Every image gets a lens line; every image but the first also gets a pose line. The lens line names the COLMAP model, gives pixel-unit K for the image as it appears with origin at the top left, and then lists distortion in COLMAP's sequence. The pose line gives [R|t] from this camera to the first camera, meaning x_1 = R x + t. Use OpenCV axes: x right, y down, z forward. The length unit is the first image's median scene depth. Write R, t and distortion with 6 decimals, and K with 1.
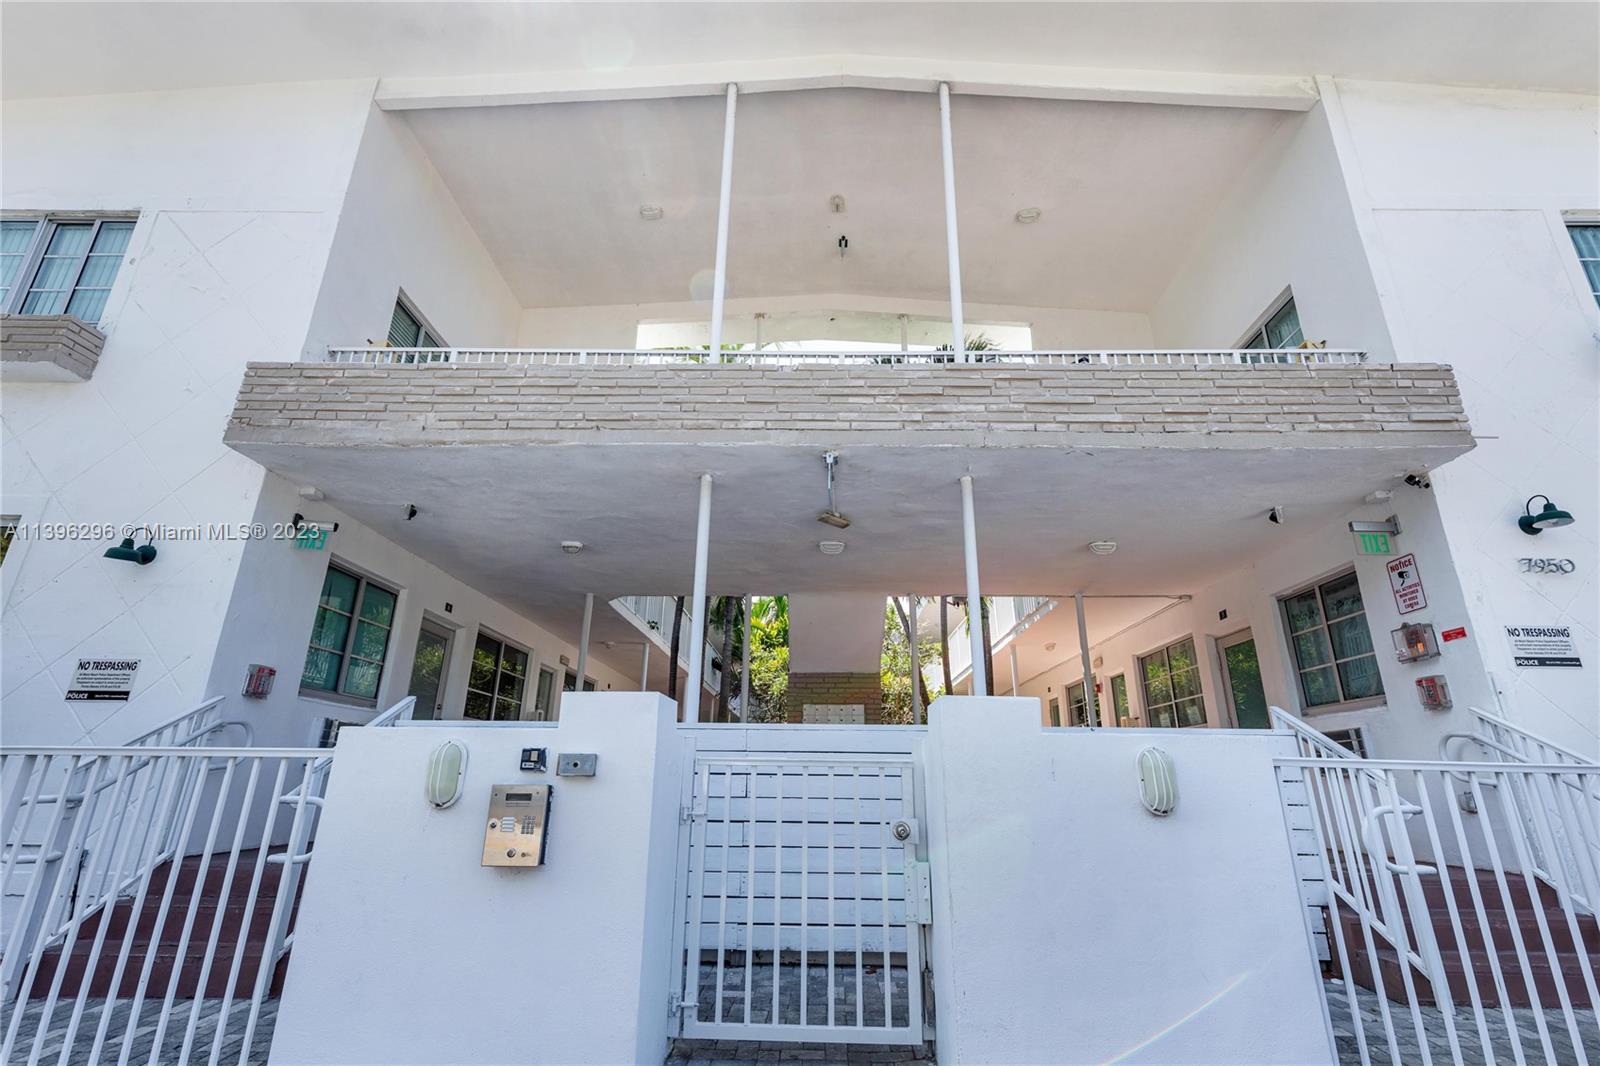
lens RADIAL K [[743.1, 0, 807.6], [0, 743.1, 532.5], [0, 0, 1]] dist [0.010251, -0.003430]
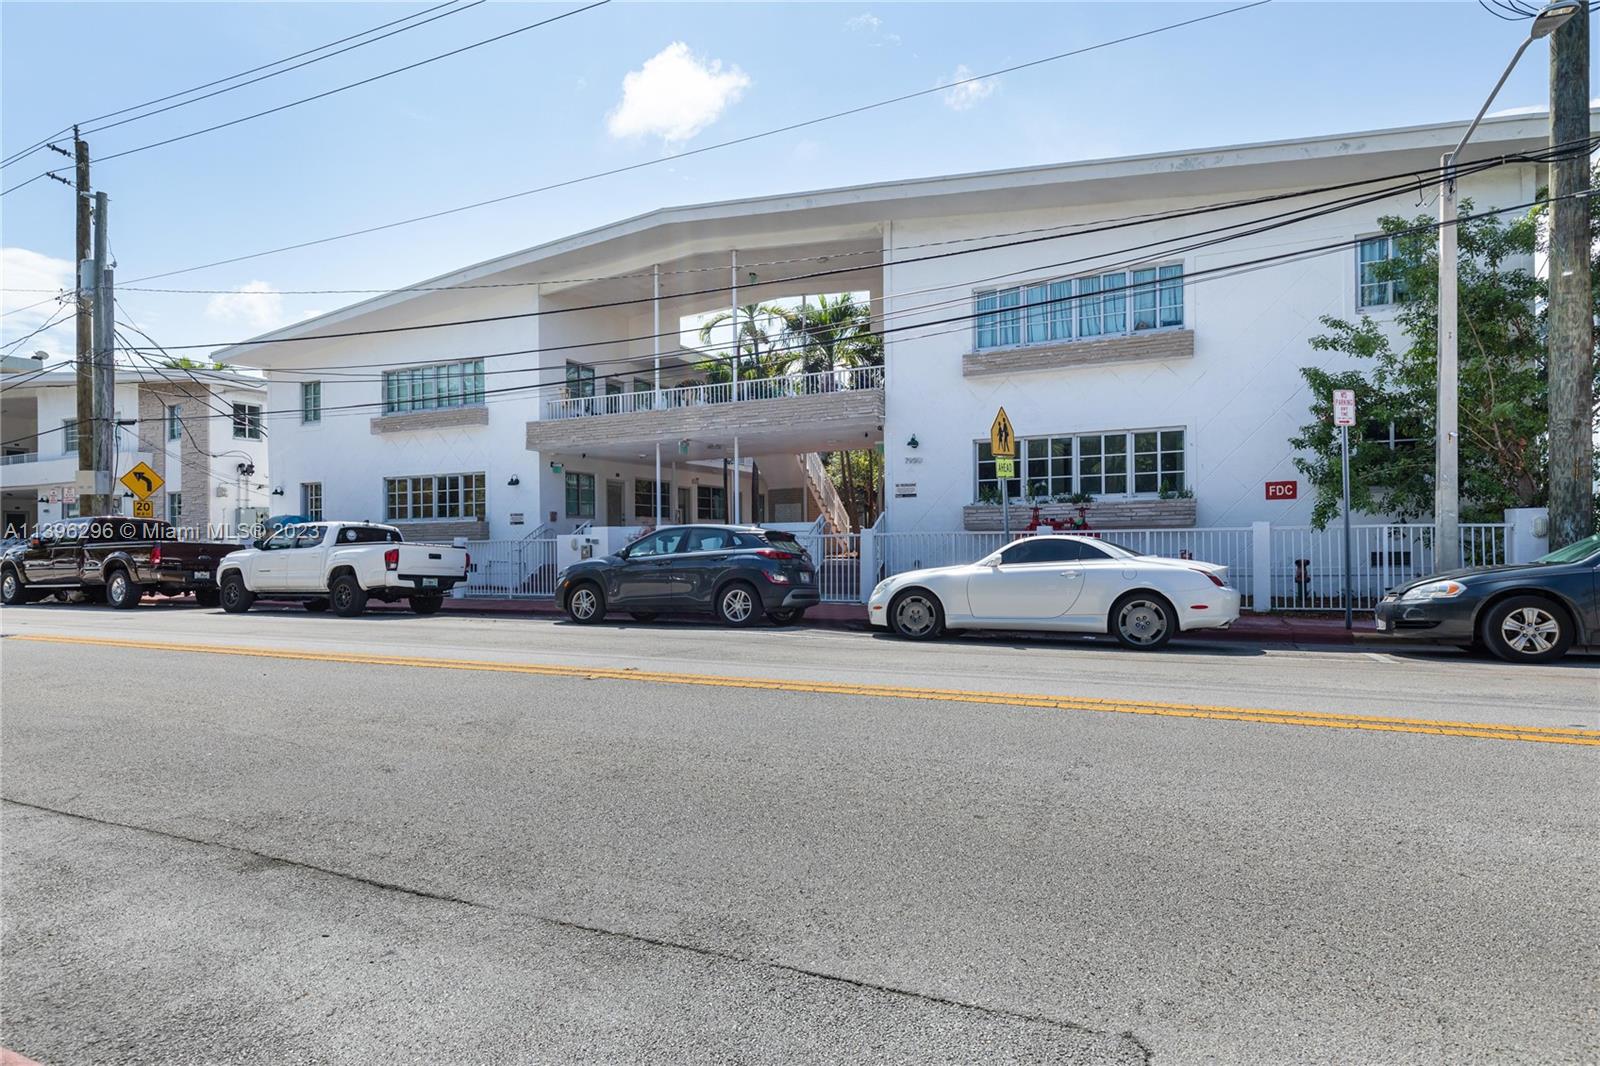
lens RADIAL K [[904.6, 0, 799.3], [0, 904.6, 540.0], [0, 0, 1]] dist [0.004679, 0.000134]
pose [[0.906729, -0.024704, -0.420989, 1.997577], [0.159729, 0.944023, 0.288631, -0.705655], [0.390293, -0.328955, 0.859919, -2.115733]]
